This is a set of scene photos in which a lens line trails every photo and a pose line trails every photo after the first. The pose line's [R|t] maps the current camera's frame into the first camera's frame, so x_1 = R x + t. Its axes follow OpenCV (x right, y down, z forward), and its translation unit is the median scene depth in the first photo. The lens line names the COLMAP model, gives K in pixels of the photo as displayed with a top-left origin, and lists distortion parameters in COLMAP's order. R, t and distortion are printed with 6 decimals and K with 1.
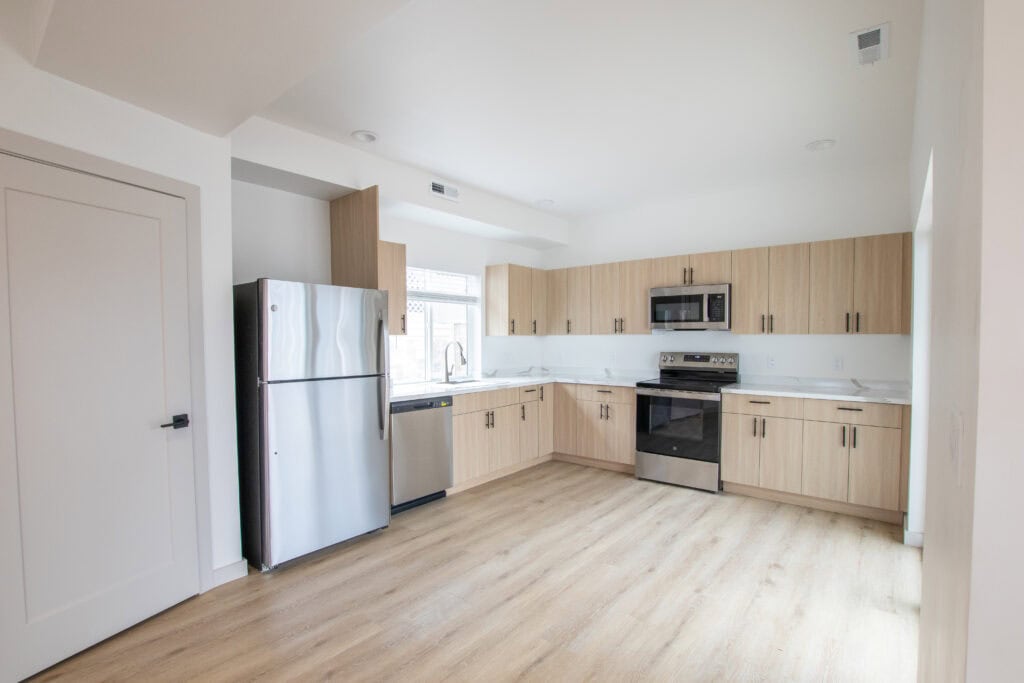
lens RADIAL K [[475.8, 0, 514.8], [0, 475.8, 350.7], [0, 0, 1]] dist [-0.034367, 0.005842]
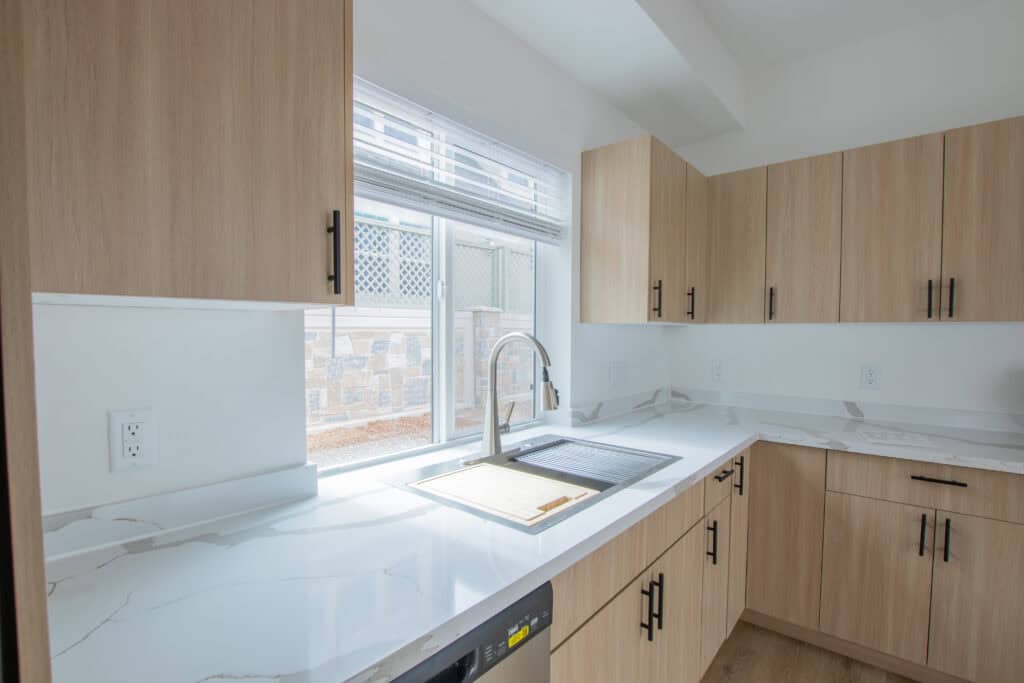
lens RADIAL K [[475.8, 0, 514.8], [0, 475.8, 350.7], [0, 0, 1]] dist [-0.034367, 0.005842]
pose [[0.999818, 0.011013, -0.015608, -0.121669], [-0.010823, 0.999867, 0.012206, -0.012304], [0.015741, -0.012035, 0.999804, 0.647800]]
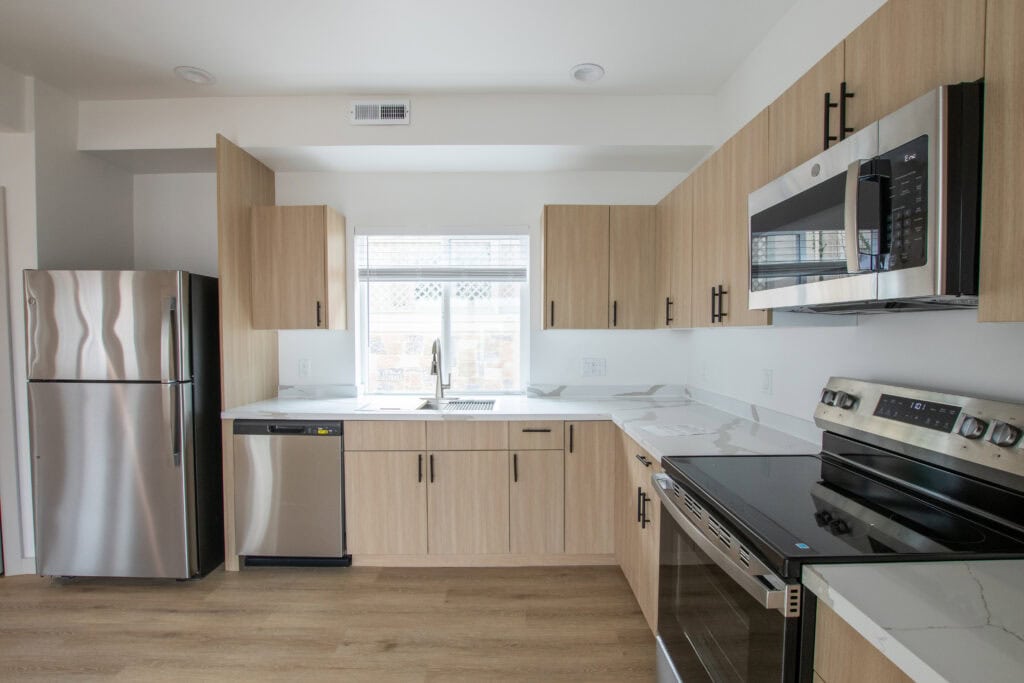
lens RADIAL K [[475.8, 0, 514.8], [0, 475.8, 350.7], [0, 0, 1]] dist [-0.034367, 0.005842]
pose [[0.634440, 0.036203, -0.772124, 0.437788], [-0.022648, 0.999344, 0.028248, -0.022832], [0.772640, -0.000435, 0.634844, 0.638692]]
